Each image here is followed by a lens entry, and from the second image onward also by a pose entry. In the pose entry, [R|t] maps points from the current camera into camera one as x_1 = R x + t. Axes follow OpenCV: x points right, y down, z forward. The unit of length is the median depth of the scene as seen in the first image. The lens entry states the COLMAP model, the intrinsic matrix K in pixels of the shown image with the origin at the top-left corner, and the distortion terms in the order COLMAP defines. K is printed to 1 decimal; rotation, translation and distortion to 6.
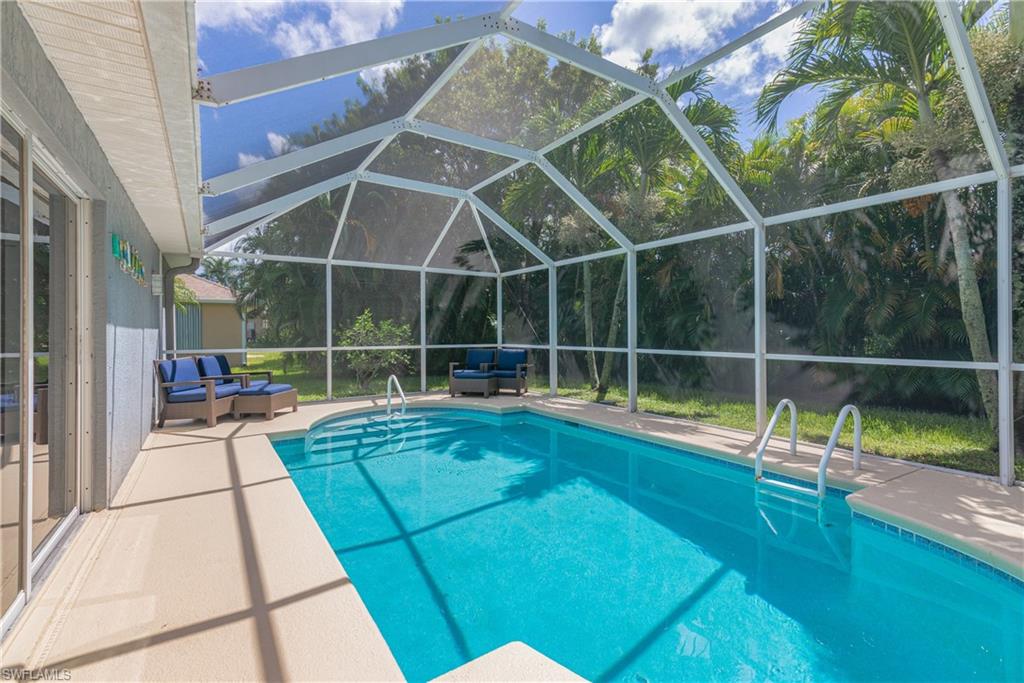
lens RADIAL K [[464.5, 0, 514.7], [0, 464.5, 330.8], [0, 0, 1]] dist [0.015104, -0.000425]
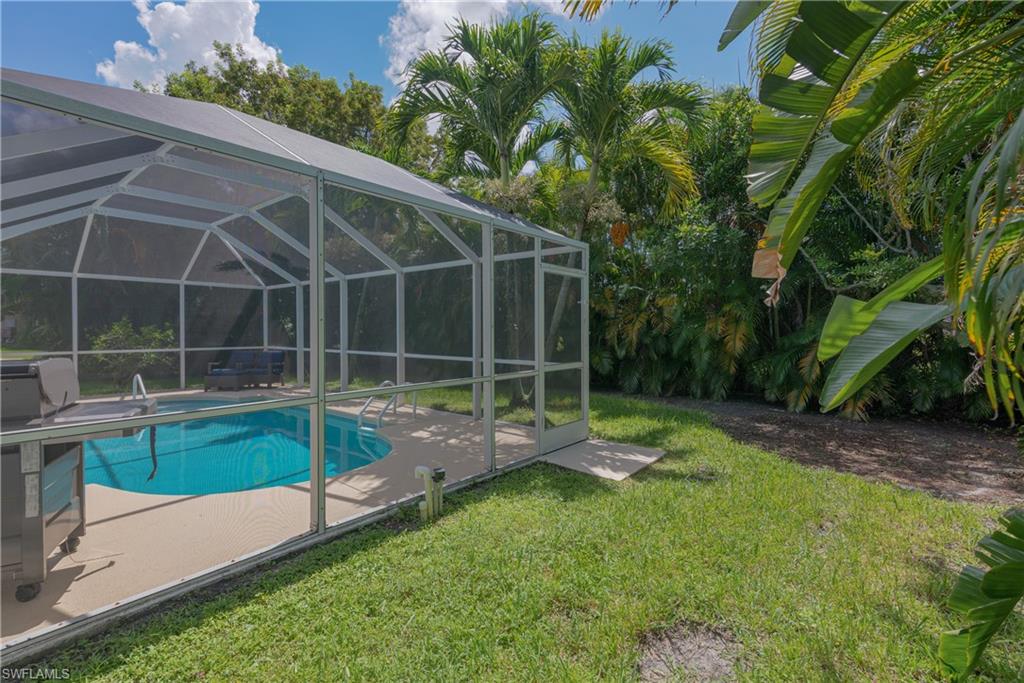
lens RADIAL K [[464.5, 0, 514.7], [0, 464.5, 330.8], [0, 0, 1]] dist [0.015104, -0.000425]
pose [[0.954925, 0.009761, 0.296686, 0.263909], [-0.006367, 0.999903, -0.012403, -0.003307], [-0.296778, 0.009955, 0.954895, -0.380831]]
